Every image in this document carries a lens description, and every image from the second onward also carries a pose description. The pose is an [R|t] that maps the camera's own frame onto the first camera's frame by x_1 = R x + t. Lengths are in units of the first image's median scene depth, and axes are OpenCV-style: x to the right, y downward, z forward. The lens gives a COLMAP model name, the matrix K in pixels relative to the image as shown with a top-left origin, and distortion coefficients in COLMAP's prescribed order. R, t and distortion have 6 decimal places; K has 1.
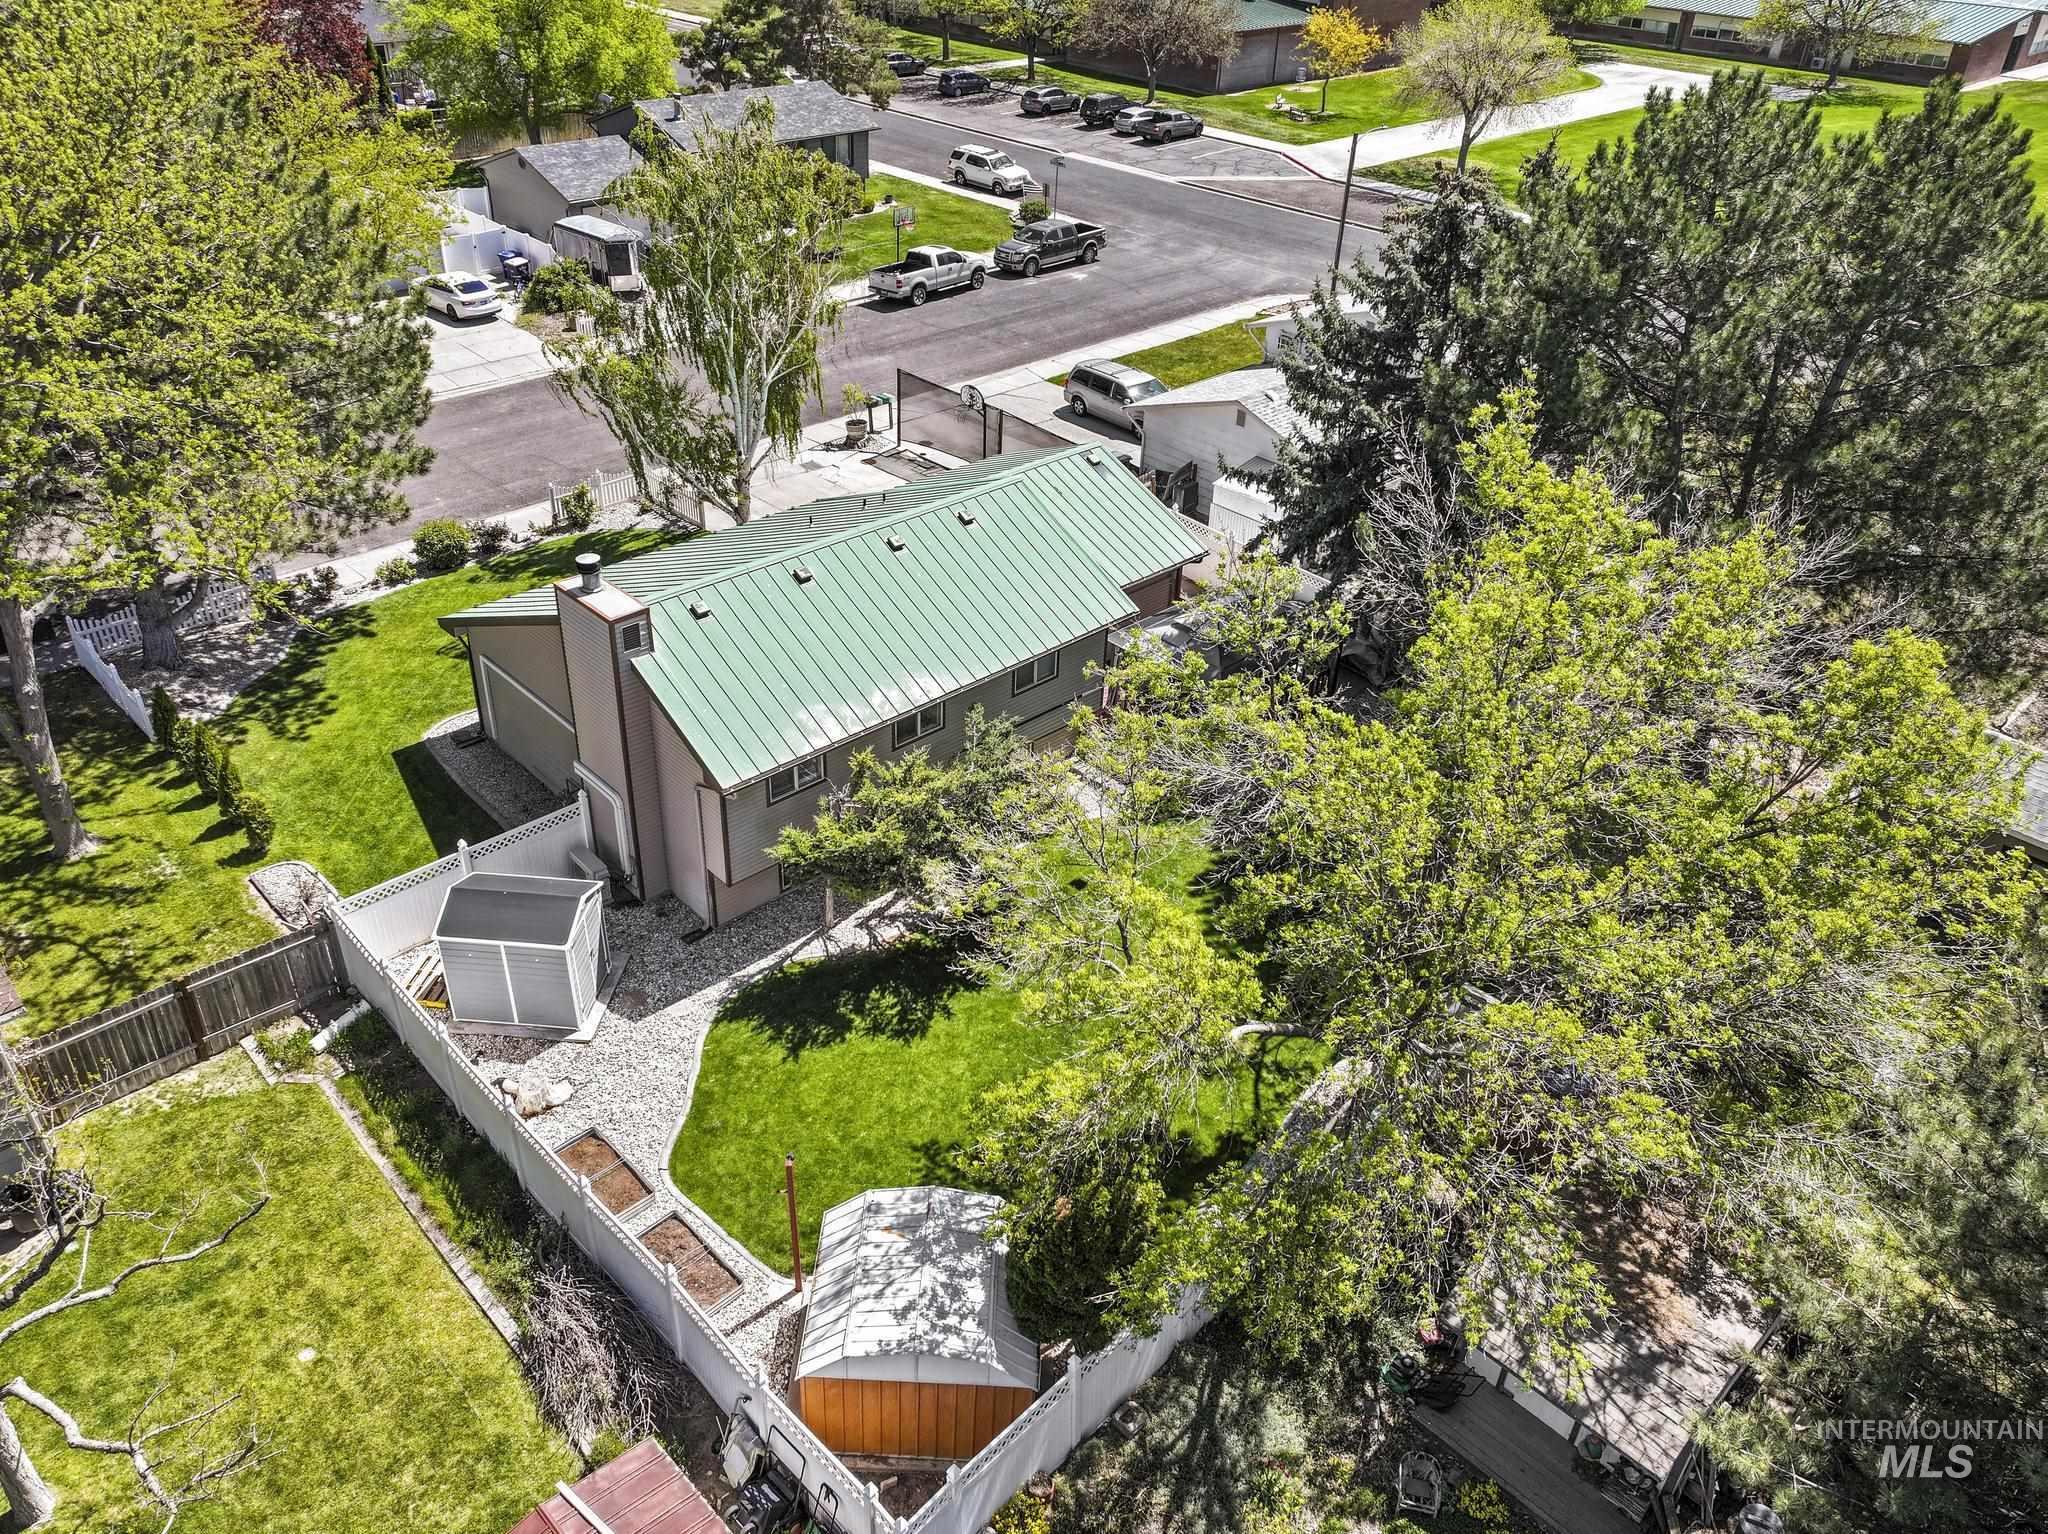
lens RADIAL K [[1510.5, 0, 1024.0], [0, 1510.5, 767.0], [0, 0, 1]] dist [0.004652, 0.003505]
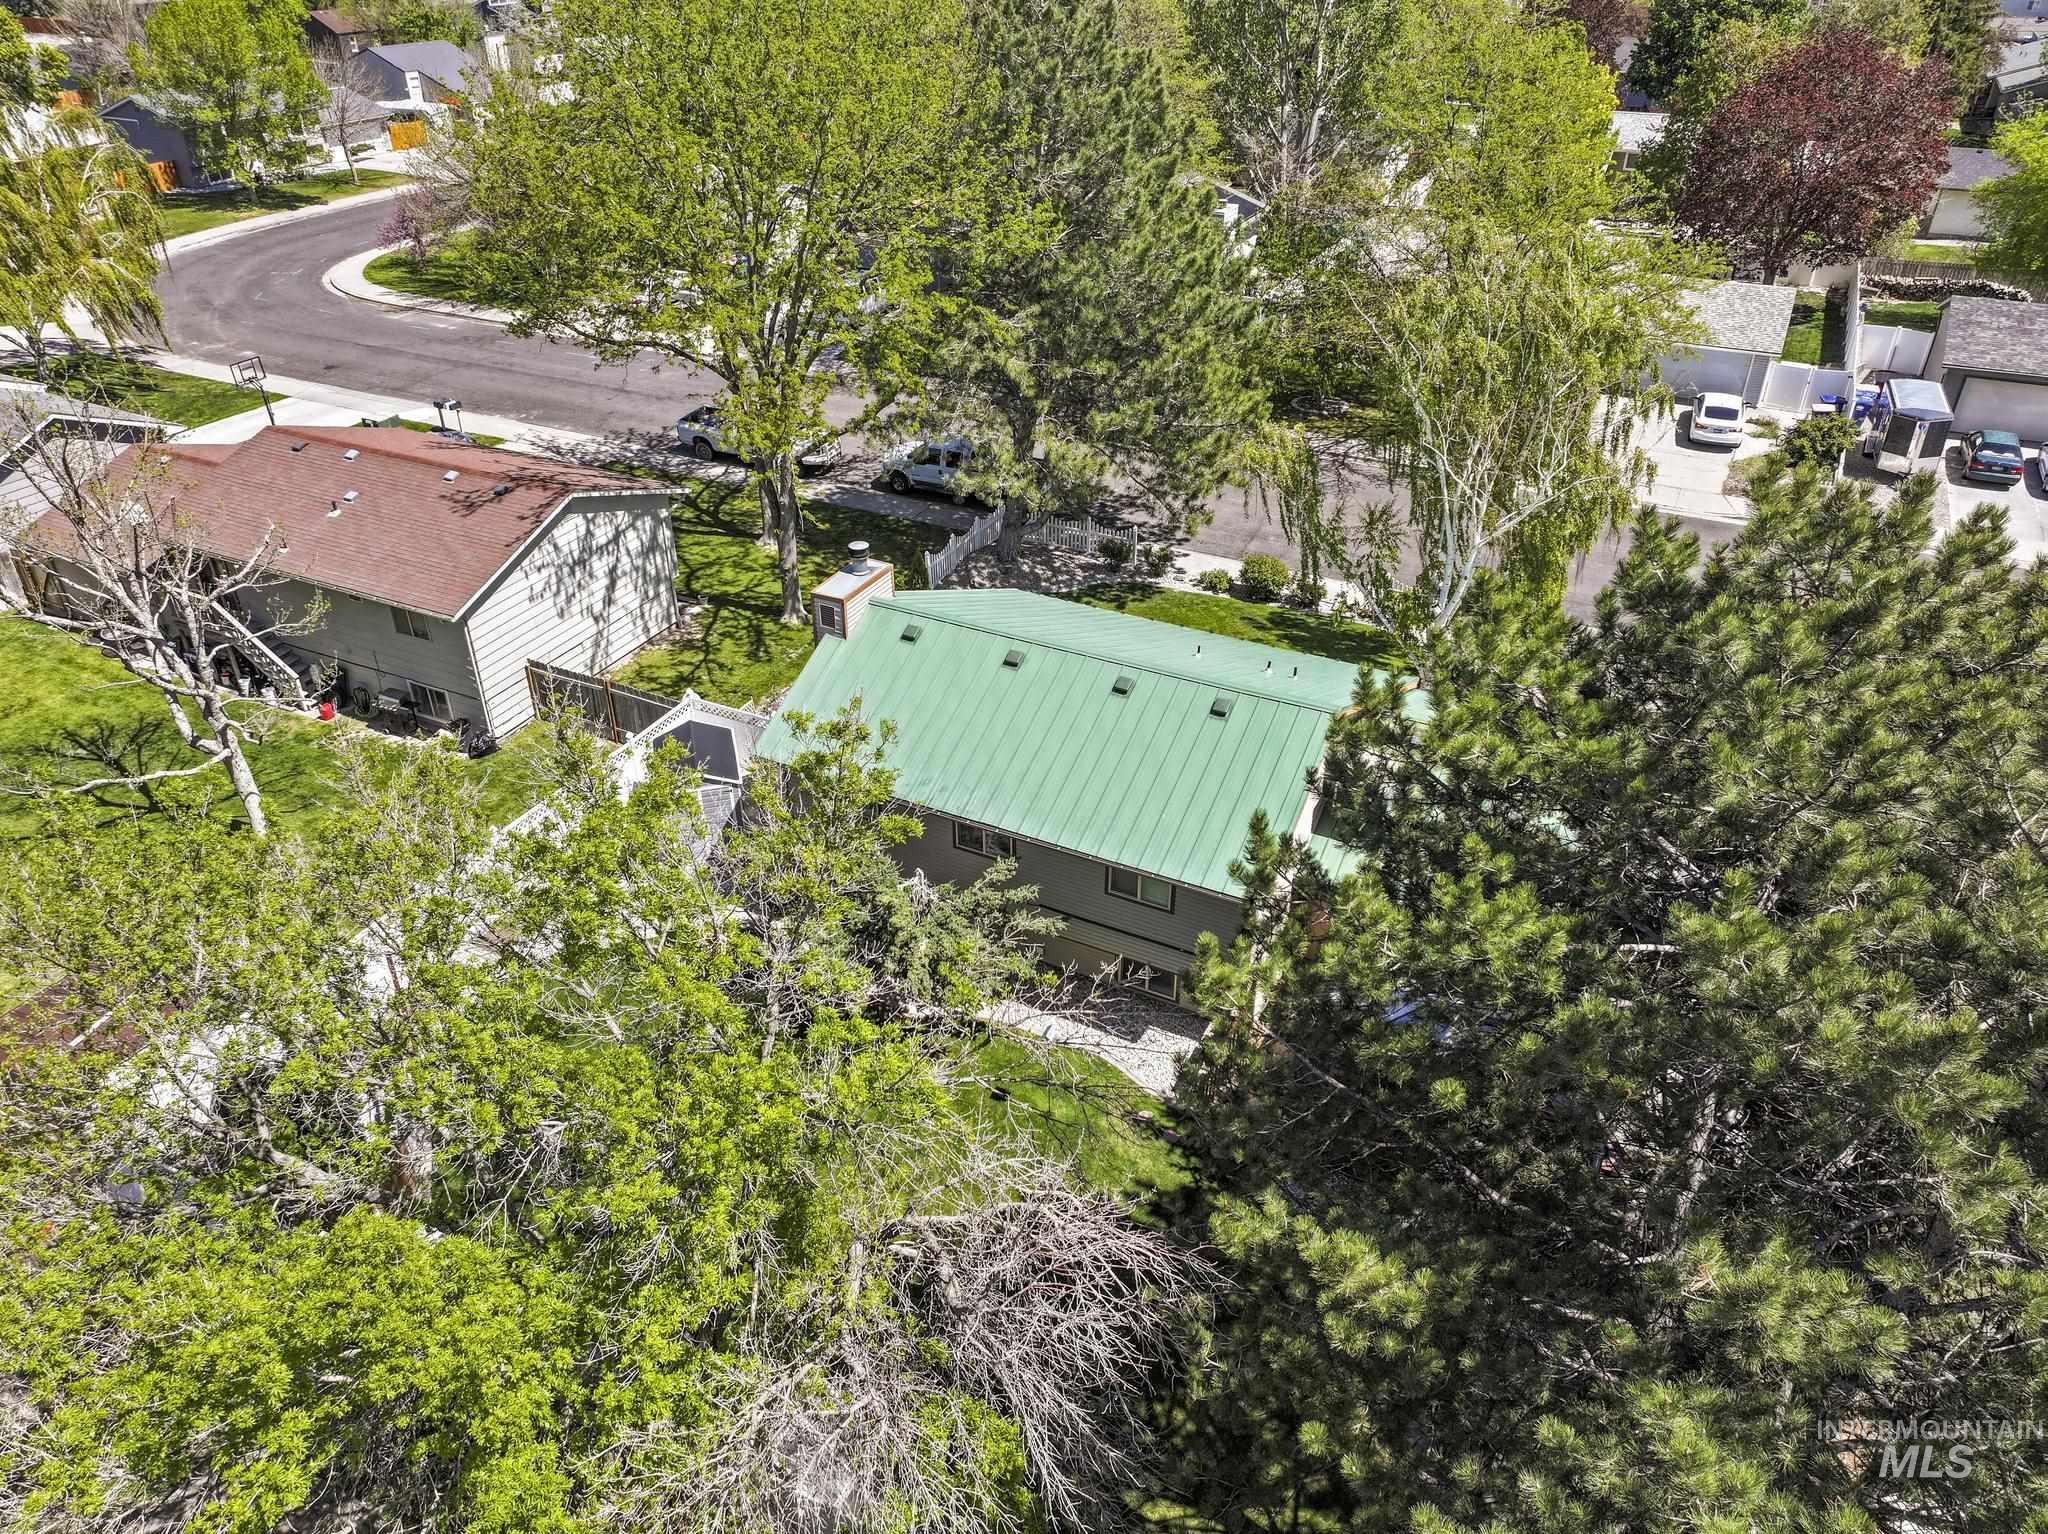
lens RADIAL K [[1510.5, 0, 1024.0], [0, 1510.5, 767.0], [0, 0, 1]] dist [0.004652, 0.003505]
pose [[0.341916, 0.472799, -0.812130, 0.350205], [-0.508371, 0.819900, 0.263292, -0.163501], [0.790349, 0.322840, 0.520694, 0.239085]]
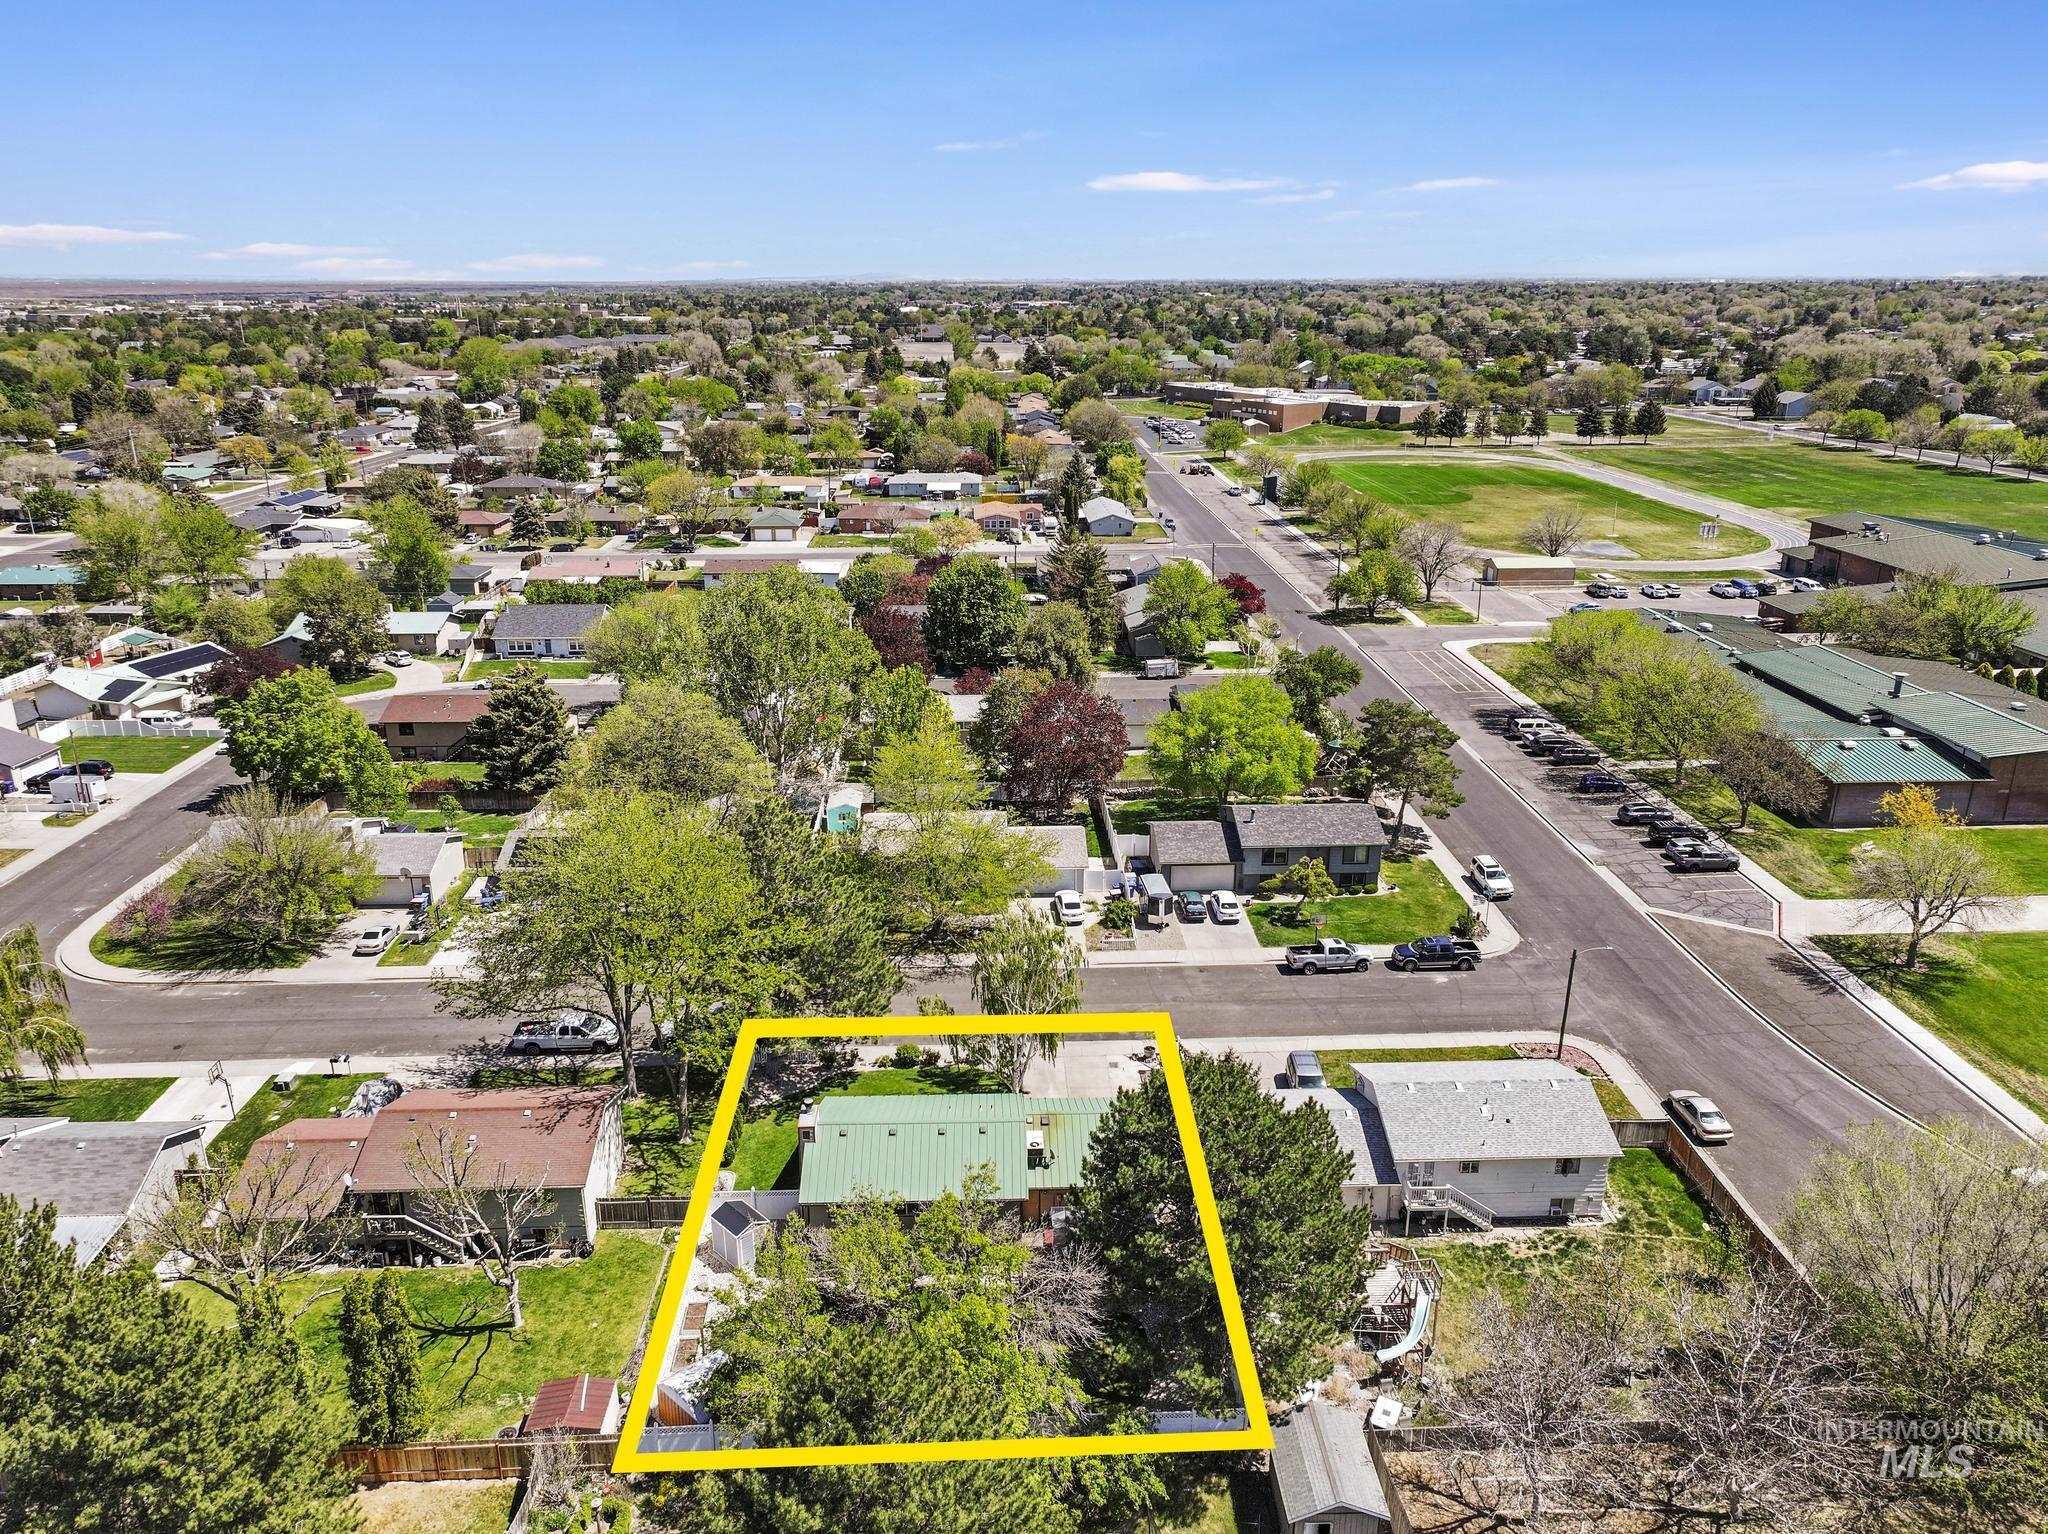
lens RADIAL K [[1460.0, 0, 1029.2], [0, 1460.0, 657.1], [0, 0, 1]] dist [0.009447, 0.004339]
pose [[0.741221, 0.123731, -0.659759, 0.731772], [-0.341922, 0.915395, -0.212467, -0.197249], [0.577652, 0.383071, 0.720816, -0.432680]]
